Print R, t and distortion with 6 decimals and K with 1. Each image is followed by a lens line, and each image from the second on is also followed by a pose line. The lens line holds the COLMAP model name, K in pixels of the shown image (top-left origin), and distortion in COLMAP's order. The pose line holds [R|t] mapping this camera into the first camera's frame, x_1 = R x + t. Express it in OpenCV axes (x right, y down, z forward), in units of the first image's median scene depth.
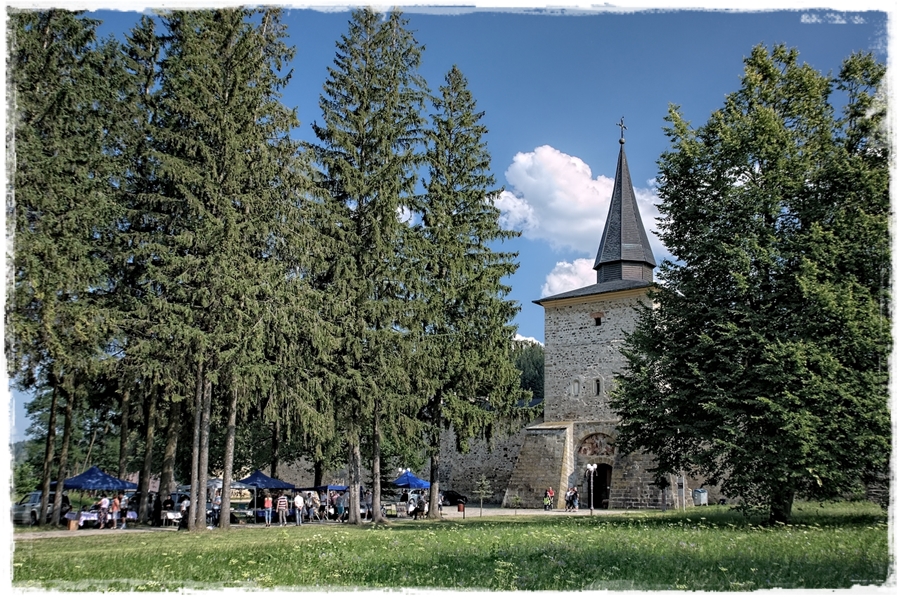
lens RADIAL K [[971.5, 0, 449.8], [0, 971.5, 297.8], [0, 0, 1]] dist [-0.127164, 0.000000]
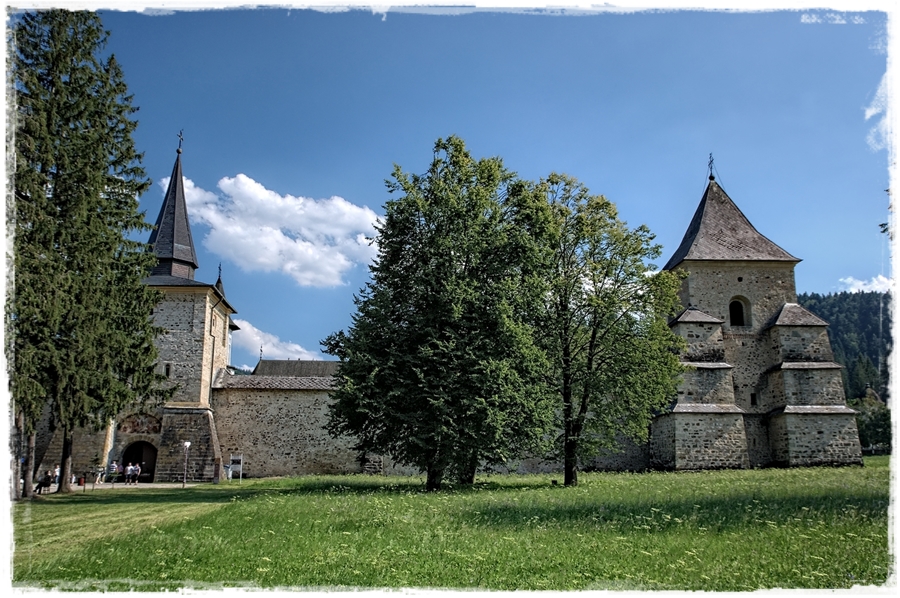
lens RADIAL K [[867.1, 0, 450.6], [0, 867.1, 299.7], [0, 0, 1]] dist [-0.074708, 0.000000]
pose [[0.658071, 0.125867, 0.742361, -0.372819], [-0.132603, 0.989893, -0.050289, 0.017239], [-0.741187, -0.065346, 0.668110, 0.111507]]
